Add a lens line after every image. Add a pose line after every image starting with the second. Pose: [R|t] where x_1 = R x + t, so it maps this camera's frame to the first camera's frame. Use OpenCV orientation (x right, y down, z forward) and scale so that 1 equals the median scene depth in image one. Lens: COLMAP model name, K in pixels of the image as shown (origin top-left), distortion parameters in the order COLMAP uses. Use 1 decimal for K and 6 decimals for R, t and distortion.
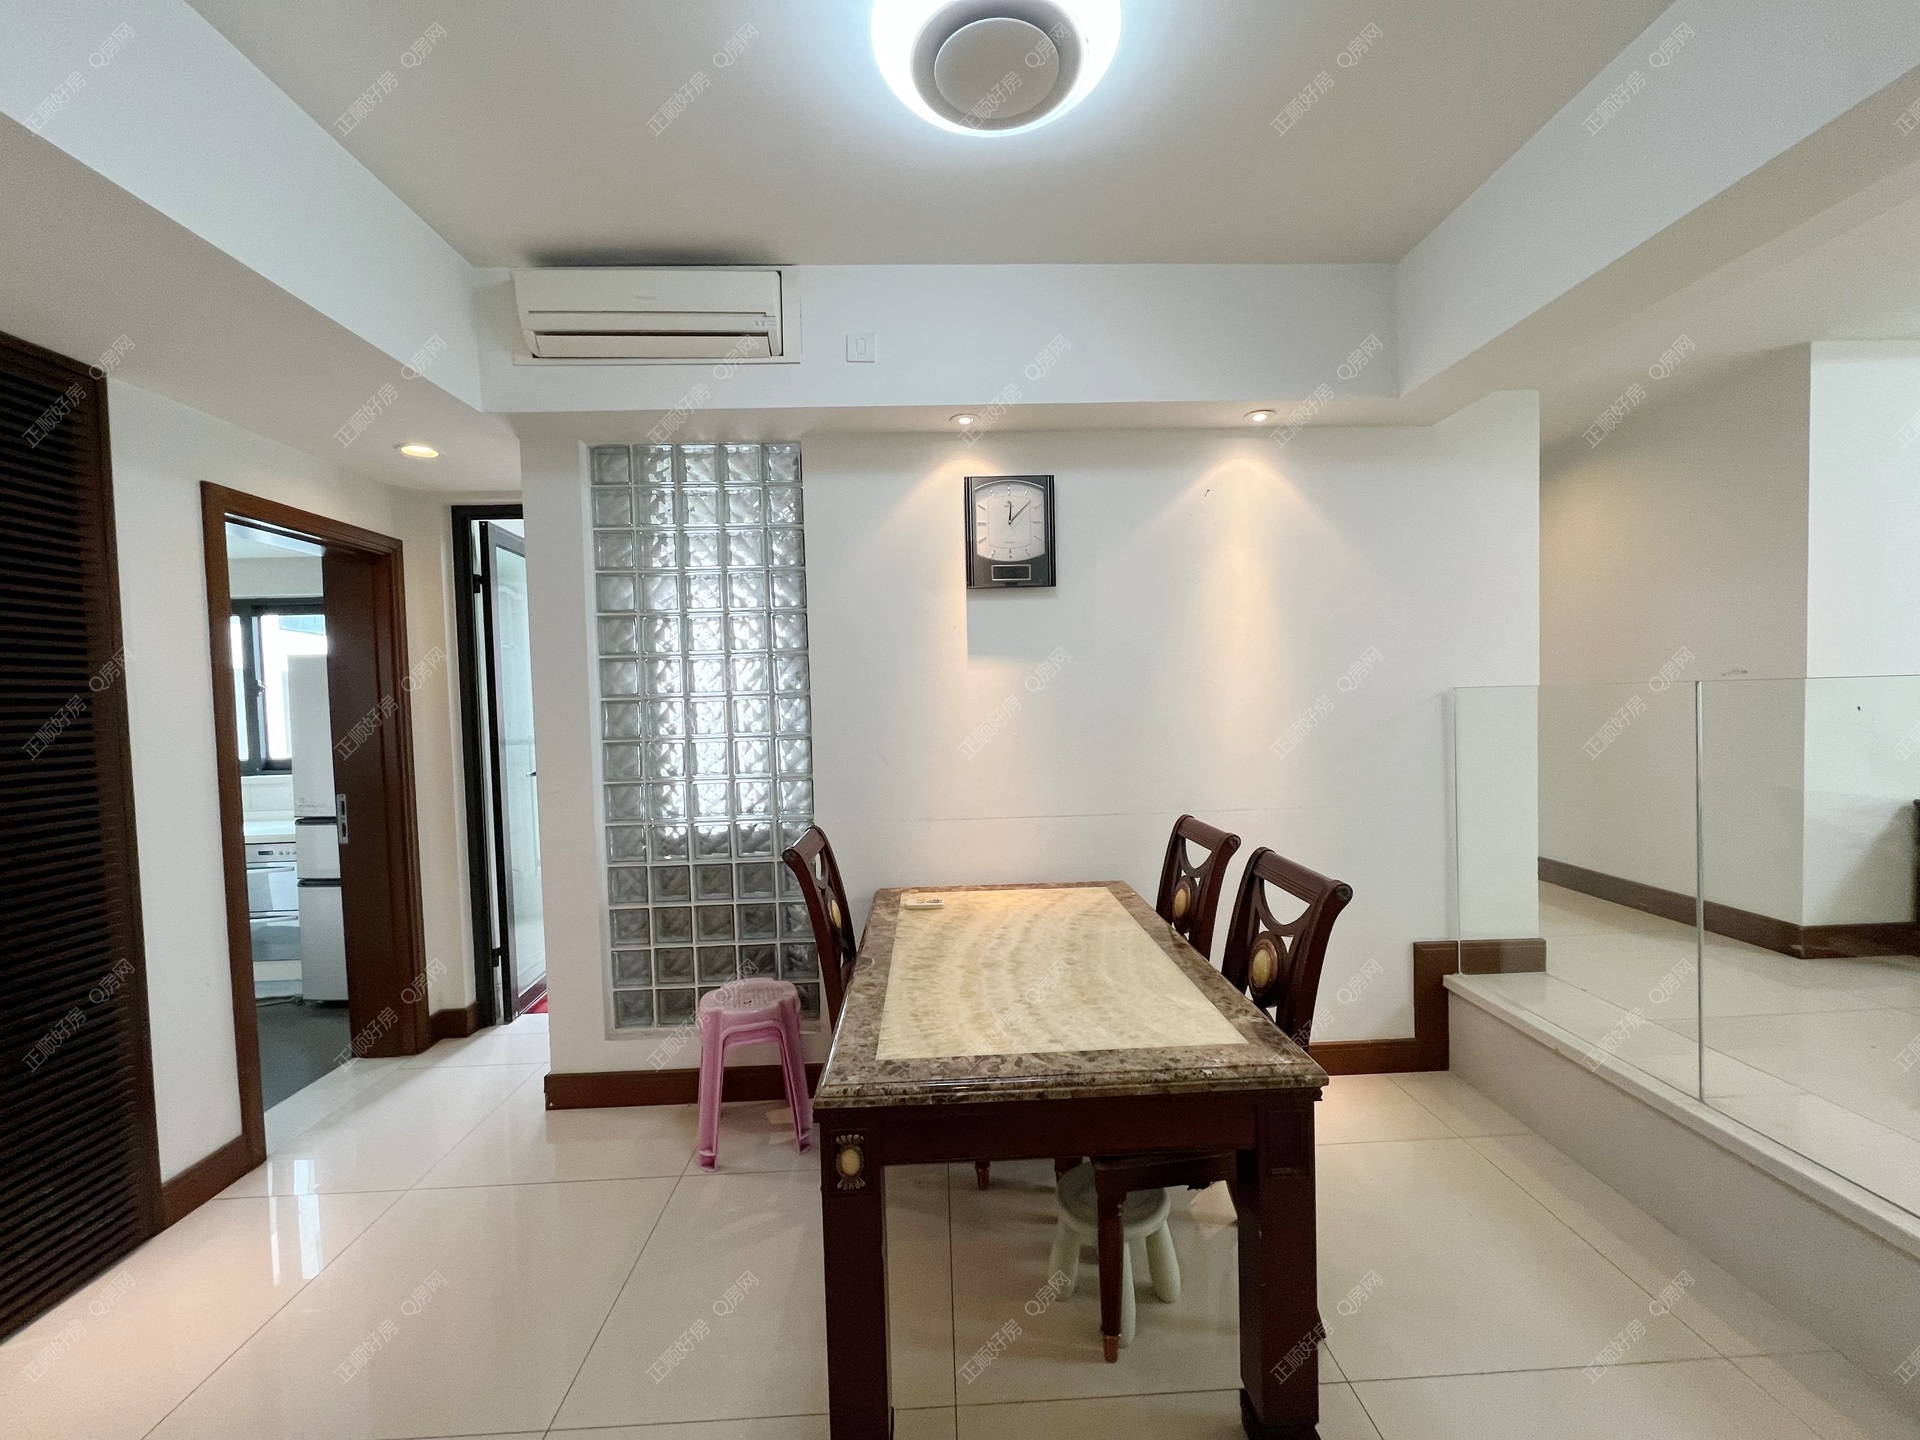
lens RADIAL K [[769.6, 0, 960.0], [0, 769.6, 720.0], [0, 0, 1]] dist [-0.001397, -0.000306]
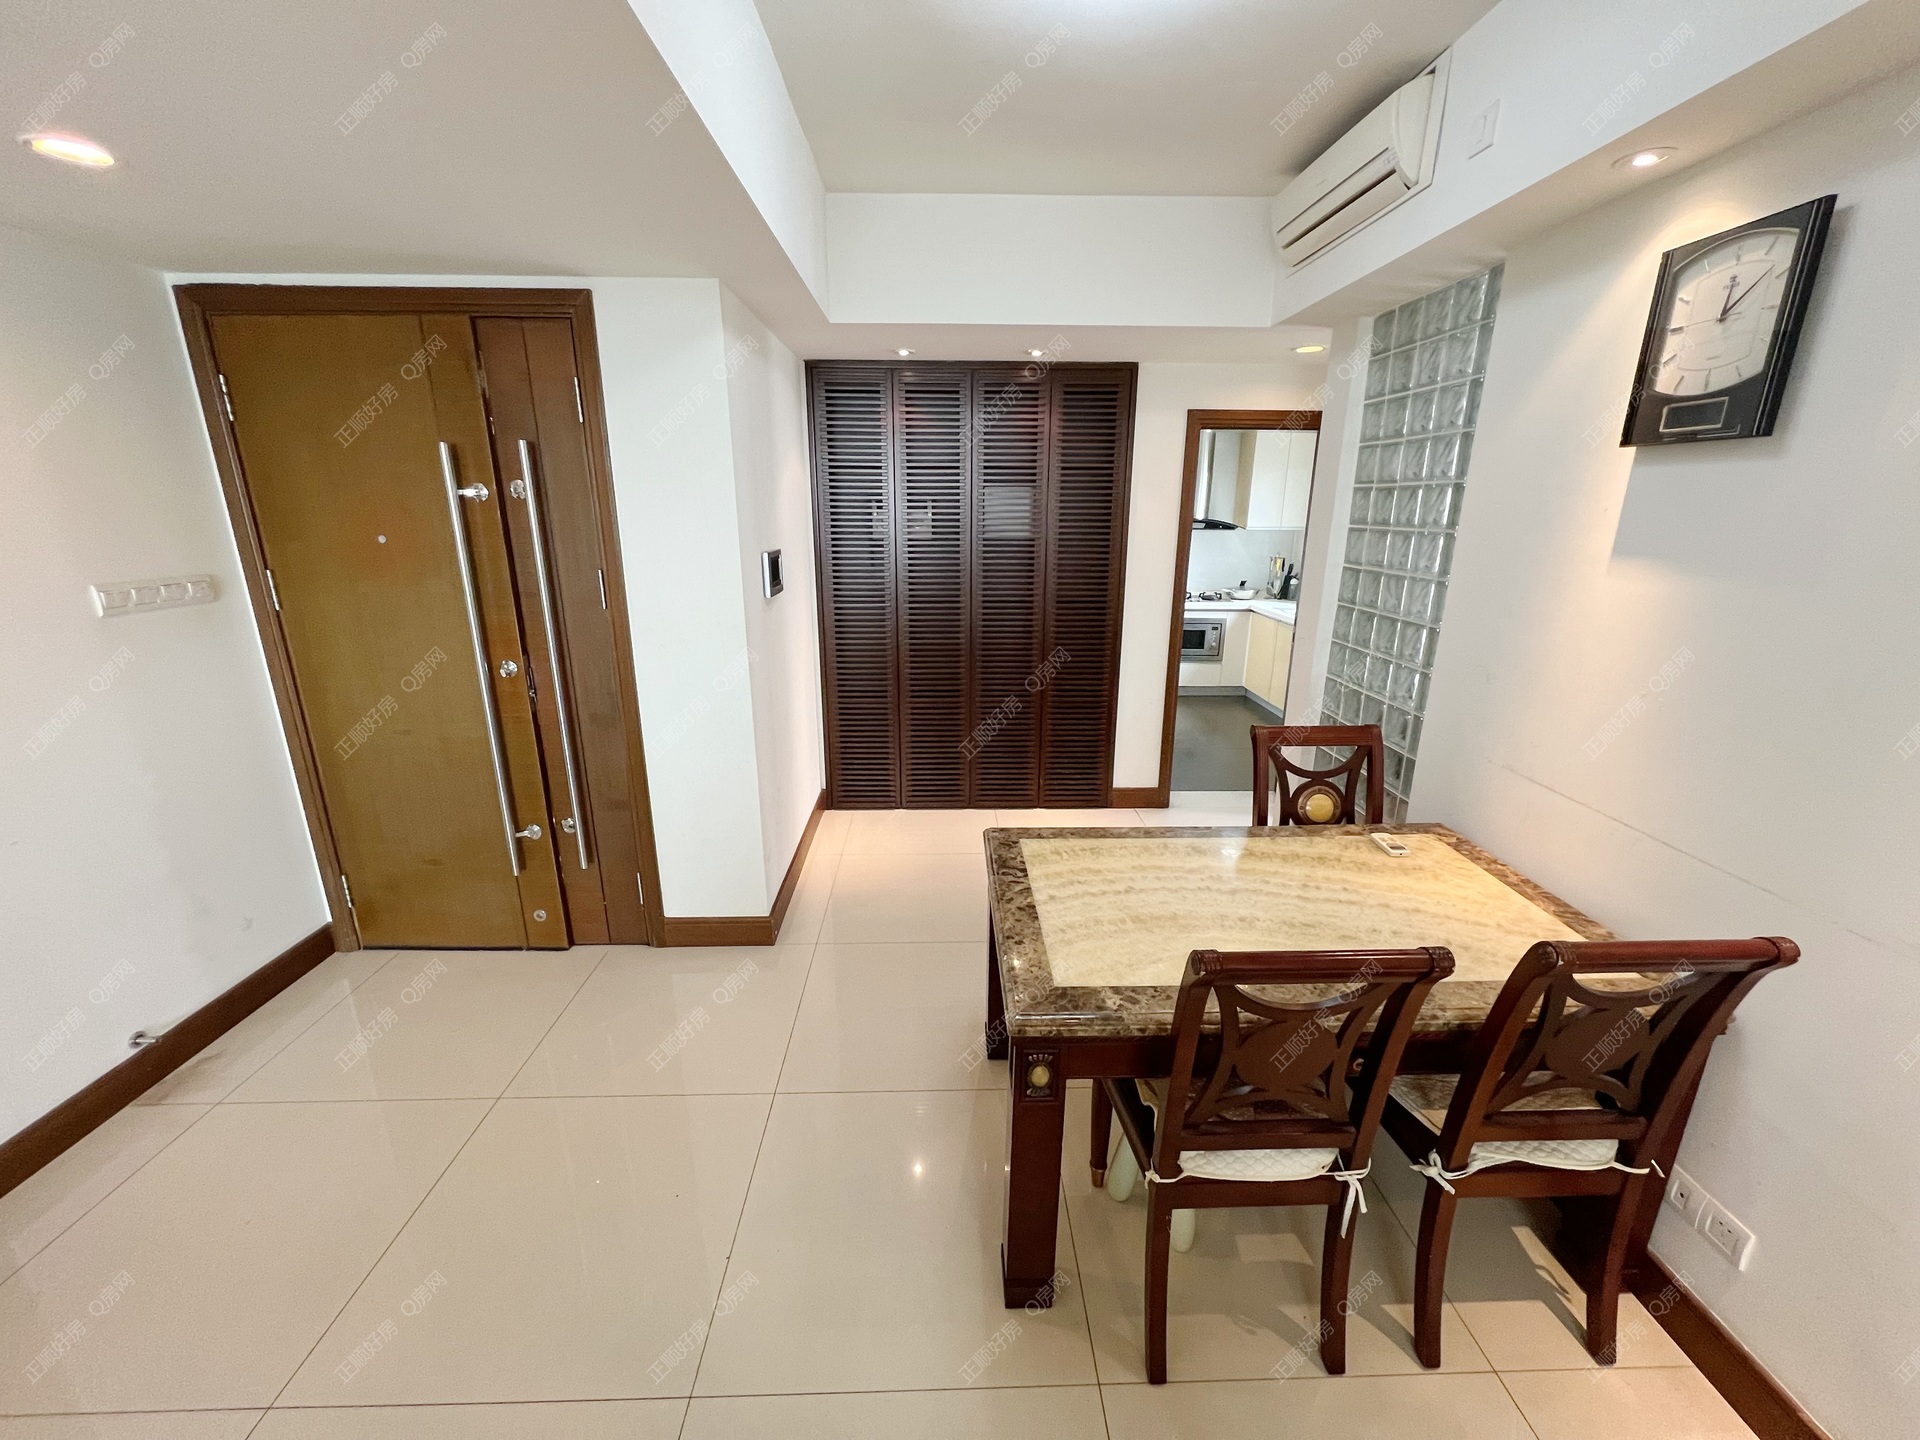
lens RADIAL K [[768.9, 0, 960.0], [0, 768.9, 720.0], [0, 0, 1]] dist [0.000760, 0.000226]
pose [[-0.009514, 0.296000, -0.955141, 0.689110], [-0.029206, 0.954694, 0.296152, -0.129439], [0.999528, 0.030714, -0.000438, 0.461642]]
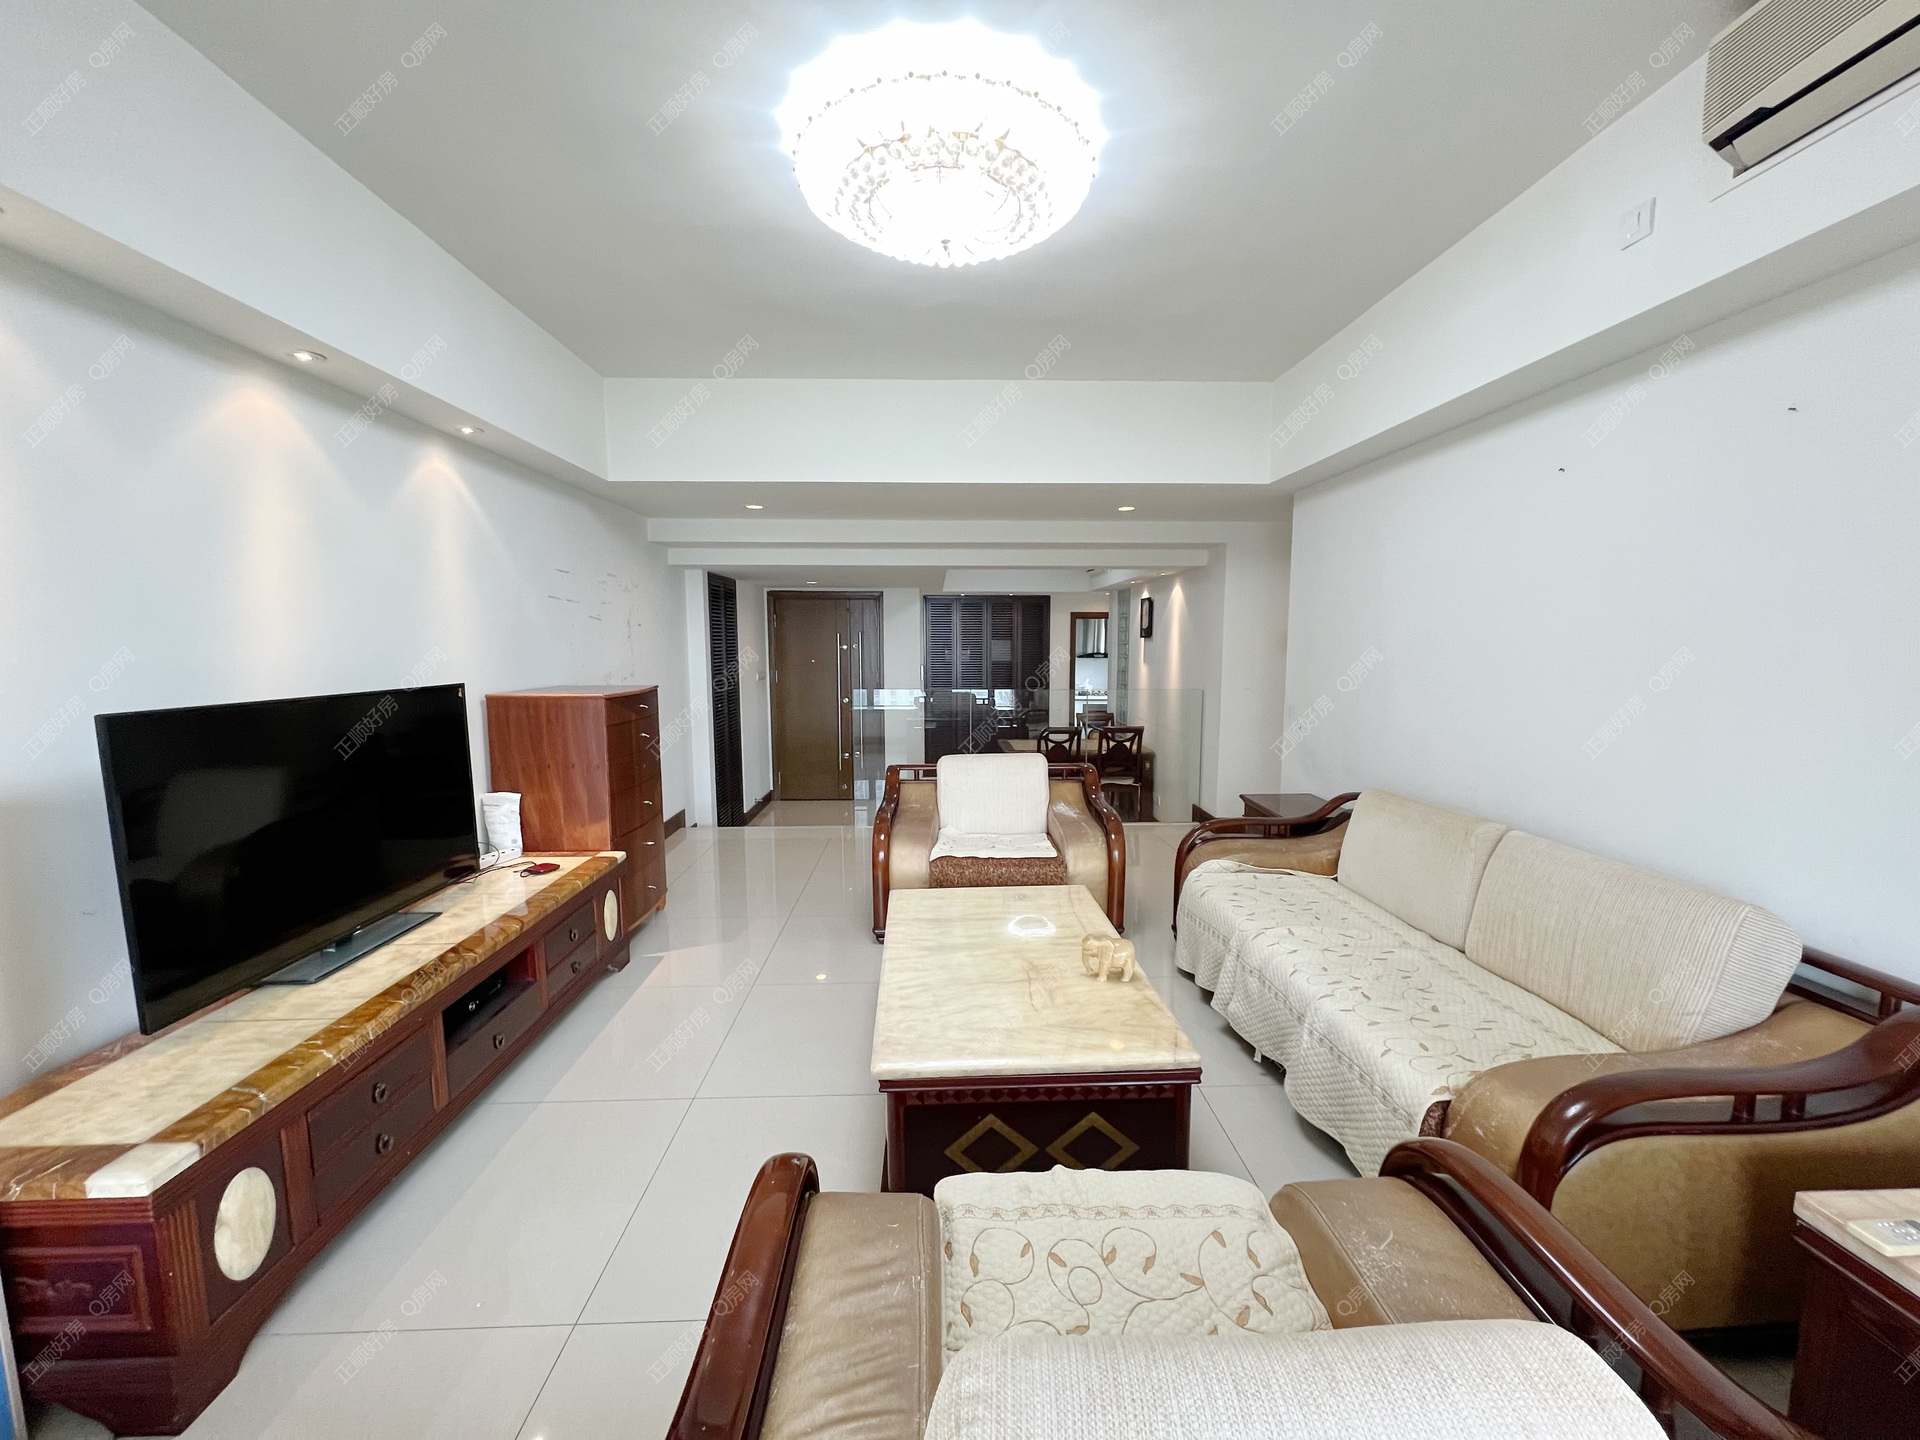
lens RADIAL K [[768.9, 0, 960.0], [0, 768.9, 720.0], [0, 0, 1]] dist [0.000760, 0.000226]
pose [[0.003749, 0.133295, -0.991069, 2.903007], [-0.025664, 0.990763, 0.133157, -0.236092], [0.999664, 0.024936, 0.007135, 0.320613]]
